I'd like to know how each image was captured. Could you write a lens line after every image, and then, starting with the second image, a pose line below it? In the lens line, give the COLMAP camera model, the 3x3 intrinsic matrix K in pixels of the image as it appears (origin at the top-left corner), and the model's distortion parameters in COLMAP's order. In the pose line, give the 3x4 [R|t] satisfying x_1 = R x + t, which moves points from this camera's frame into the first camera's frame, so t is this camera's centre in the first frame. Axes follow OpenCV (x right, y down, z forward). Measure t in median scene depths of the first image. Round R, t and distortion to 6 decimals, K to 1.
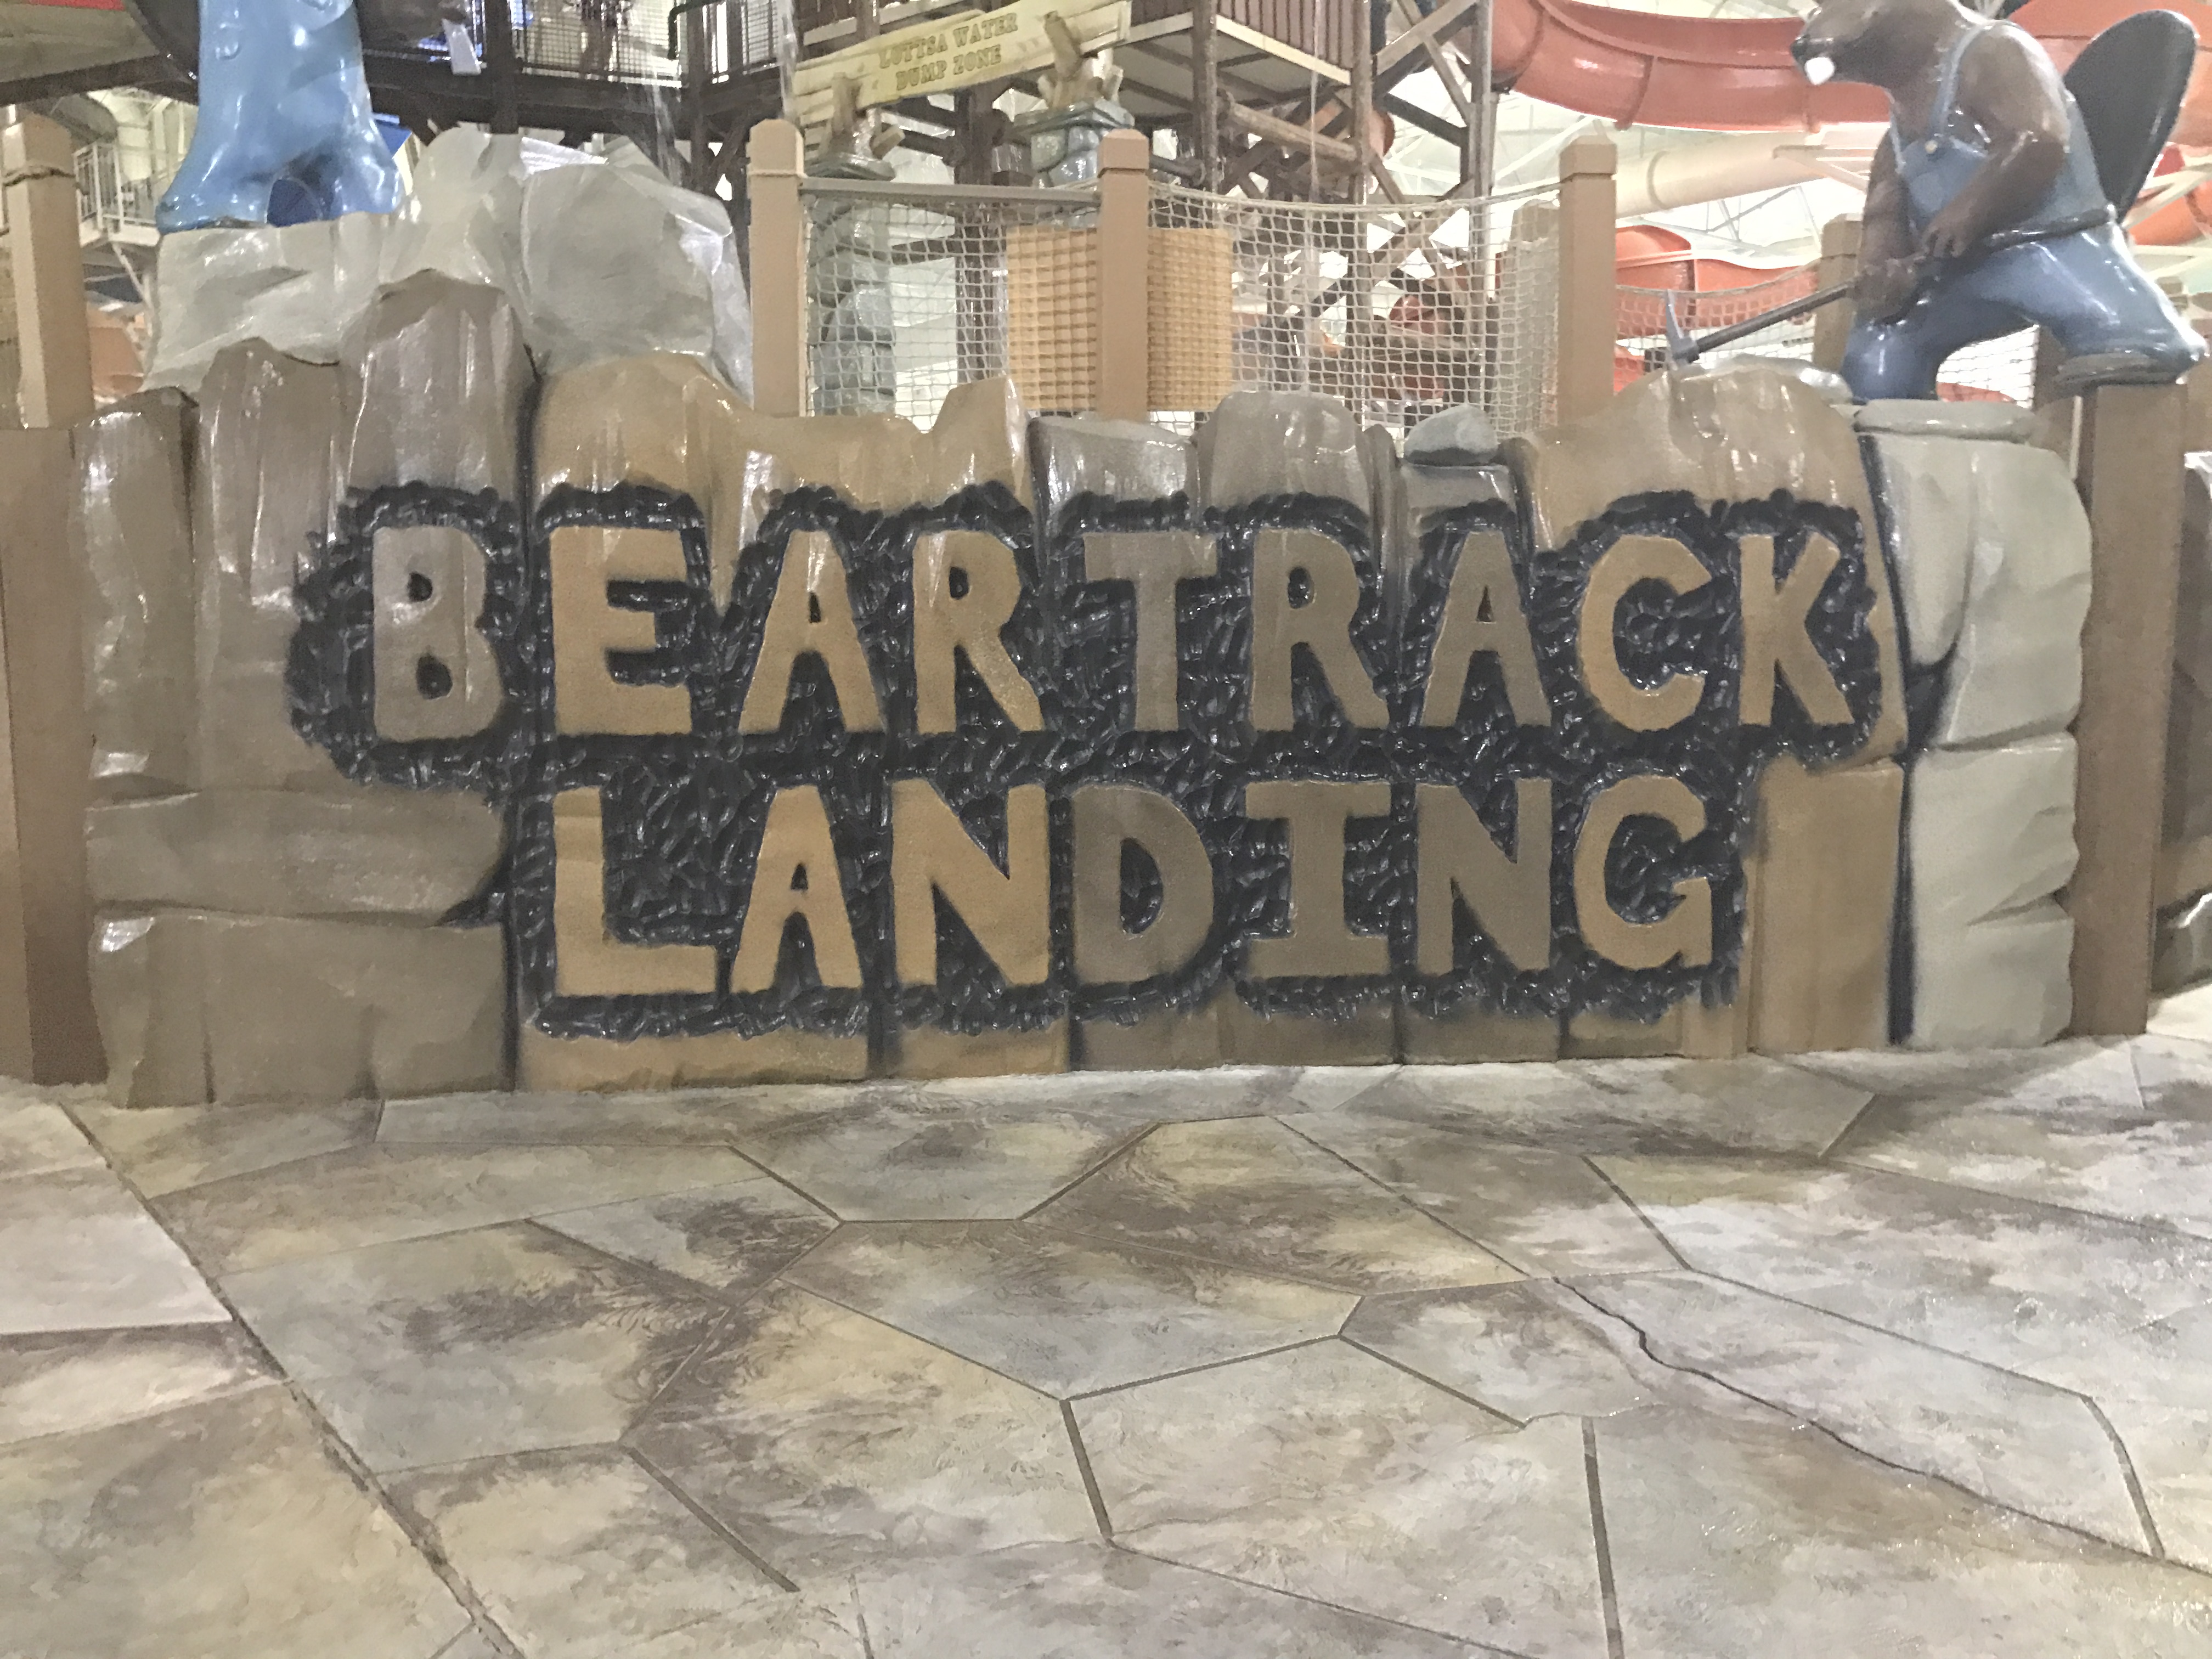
lens RADIAL K [[1810.7, 0, 1096.1], [0, 1810.7, 823.5], [0, 0, 1]] dist [0.031585, -0.000812]
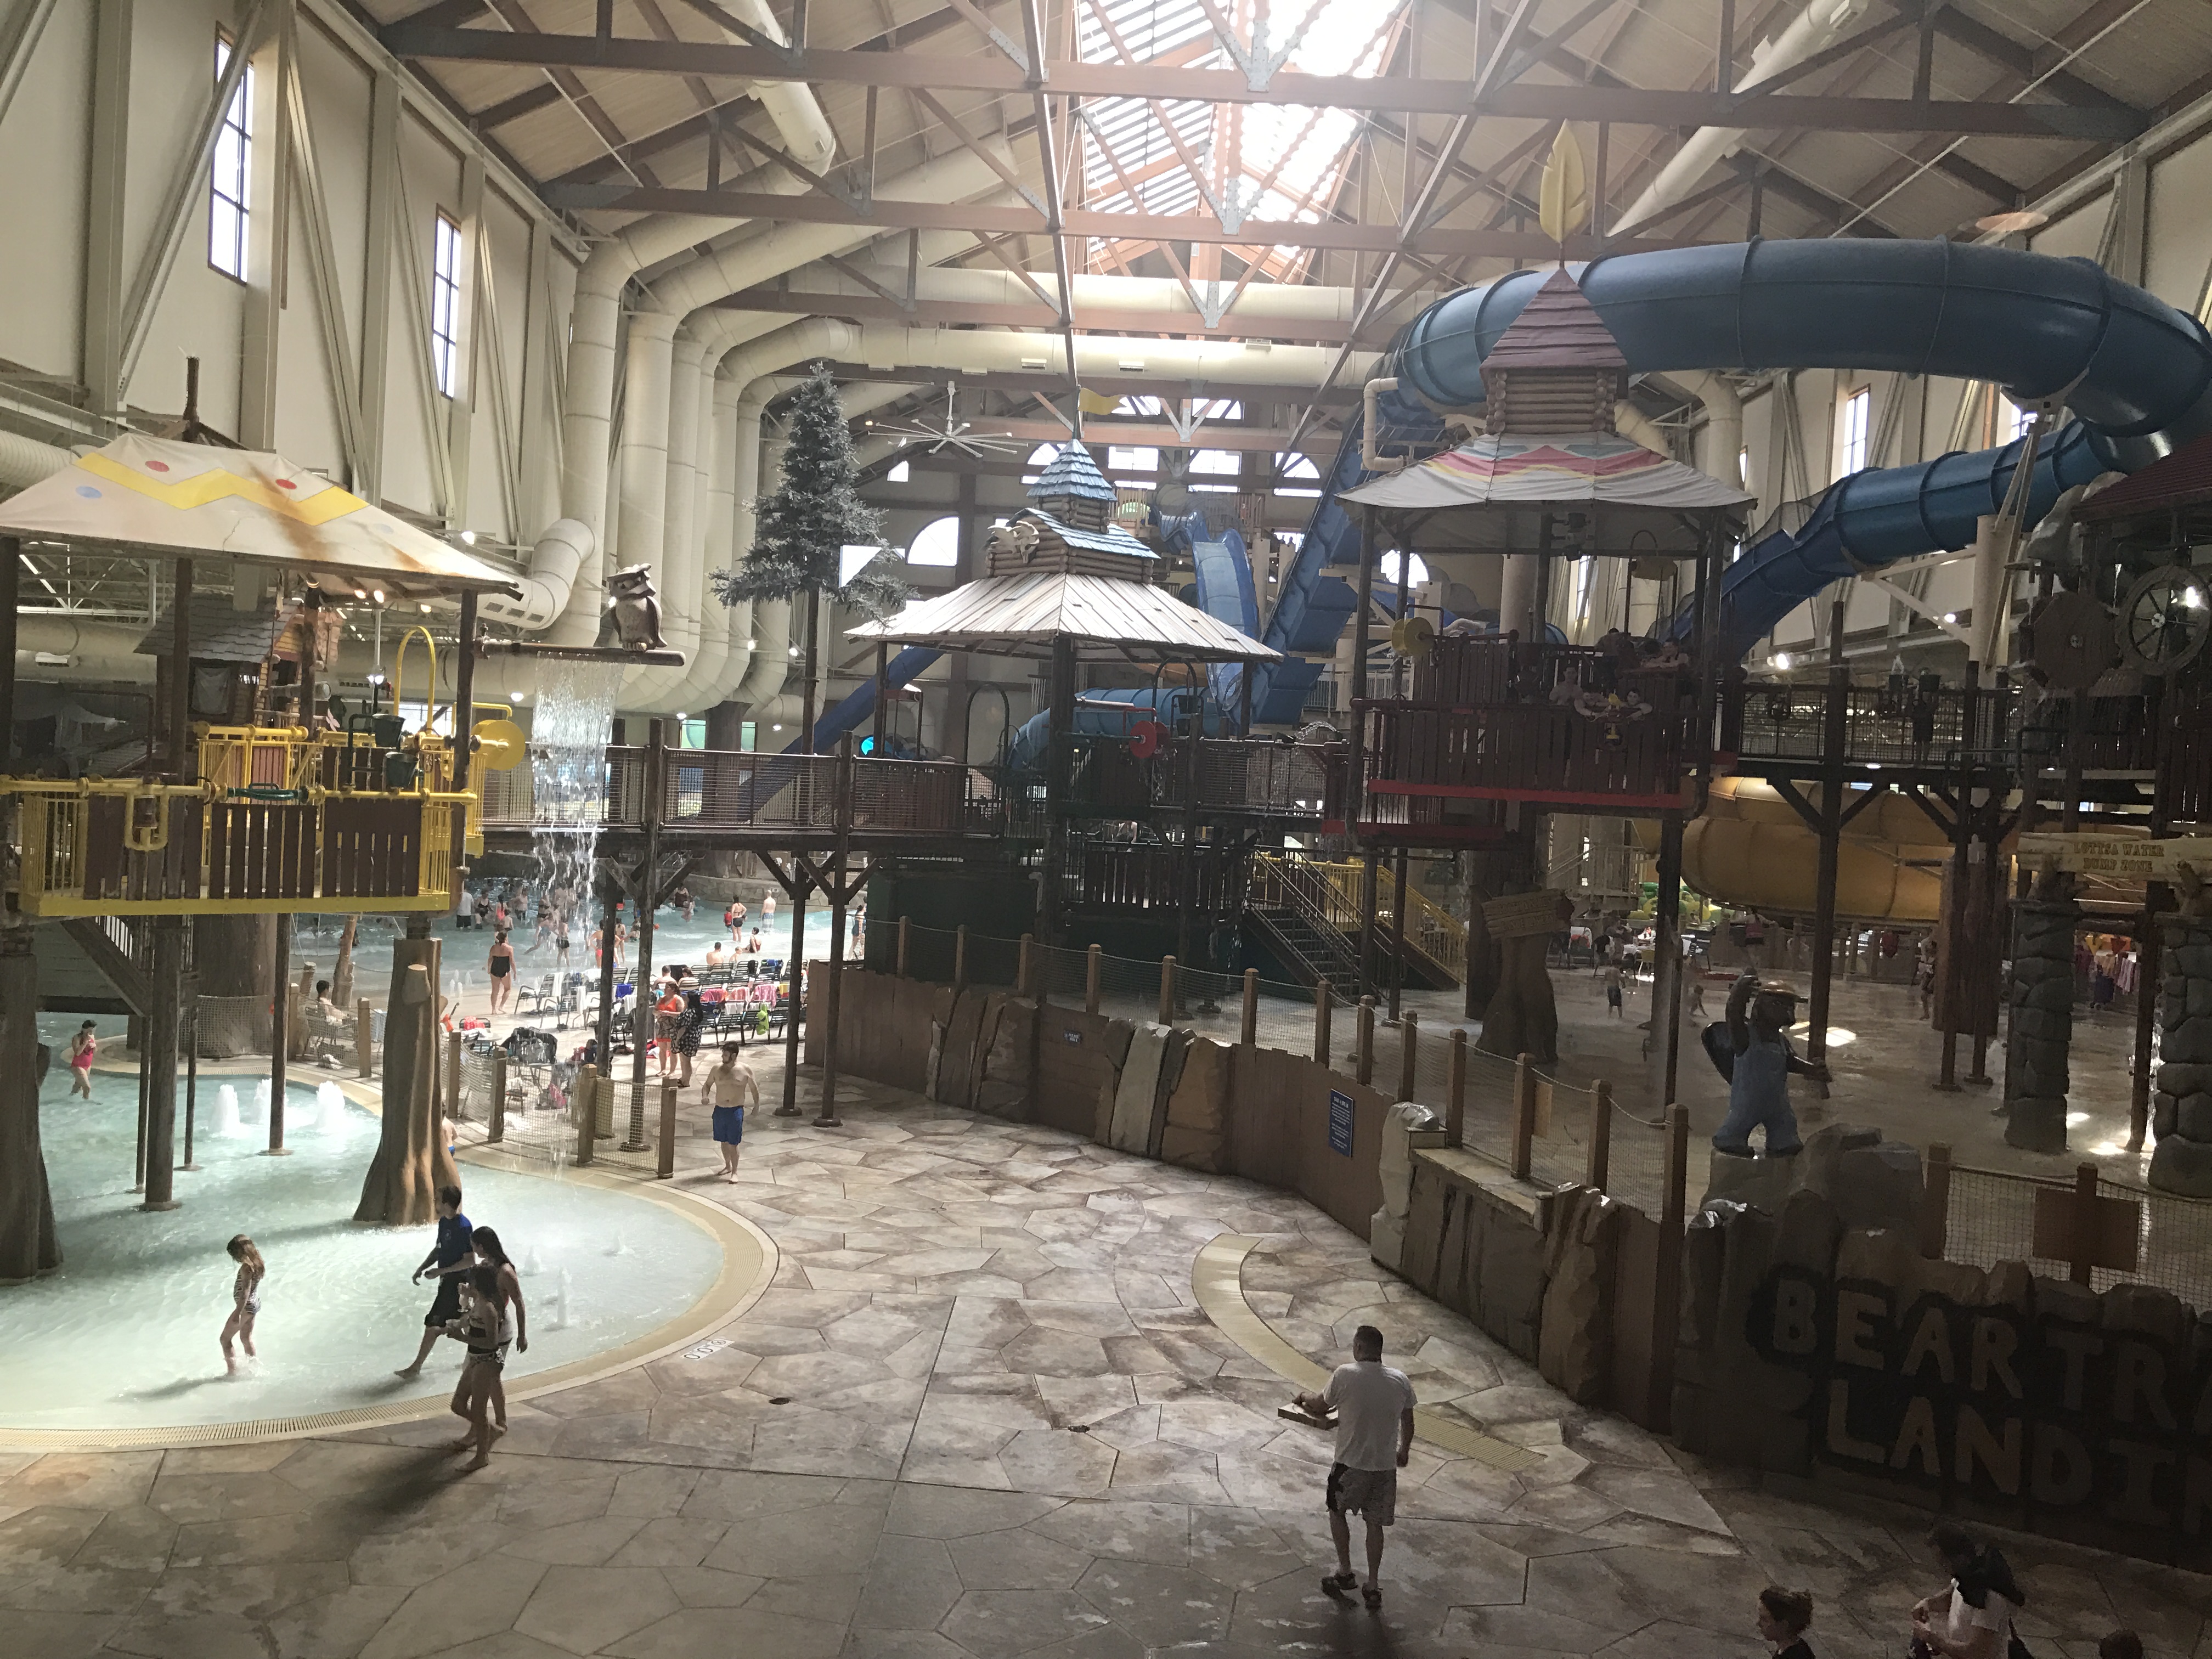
lens RADIAL K [[1810.7, 0, 1093.2], [0, 1810.7, 836.6], [0, 0, 1]] dist [0.031585, -0.000812]
pose [[0.781680, 0.062421, -0.620548, 0.539884], [-0.125044, 0.990461, -0.057882, -0.562311], [0.611015, 0.122841, 0.782030, -2.127212]]
